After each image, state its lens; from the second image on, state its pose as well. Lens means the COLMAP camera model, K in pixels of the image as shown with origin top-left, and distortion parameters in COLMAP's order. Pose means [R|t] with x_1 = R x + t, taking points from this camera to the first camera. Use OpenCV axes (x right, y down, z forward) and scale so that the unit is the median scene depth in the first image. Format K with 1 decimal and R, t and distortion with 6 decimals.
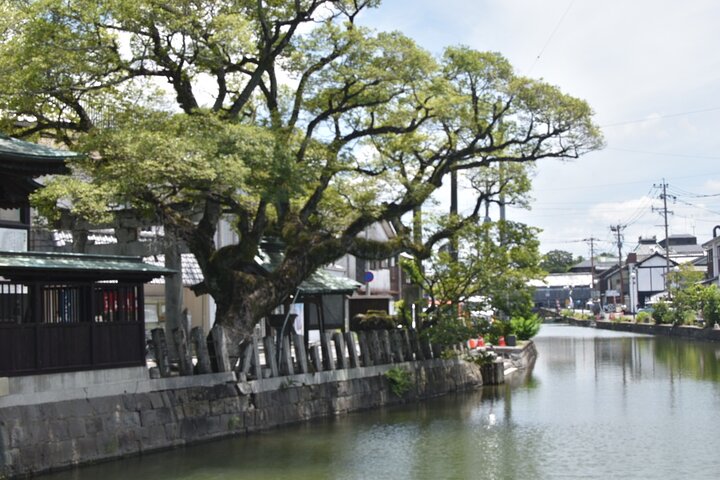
lens RADIAL K [[1153.6, 0, 361.6], [0, 1153.6, 240.3], [0, 0, 1]] dist [-0.144985, 0.093840]
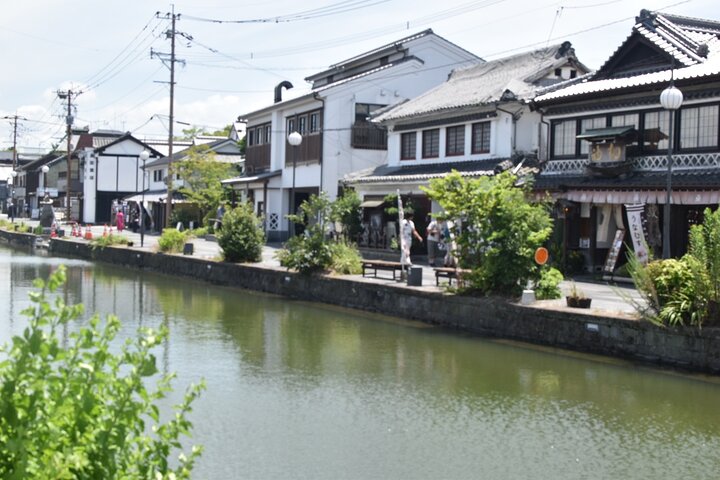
lens RADIAL K [[1153.6, 0, 361.6], [0, 1153.6, 240.3], [0, 0, 1]] dist [-0.144985, 0.093840]
pose [[0.867447, 0.034799, 0.496312, 0.048071], [-0.076043, 0.995104, 0.063134, 0.019787], [-0.491685, -0.092507, 0.865846, 0.354034]]
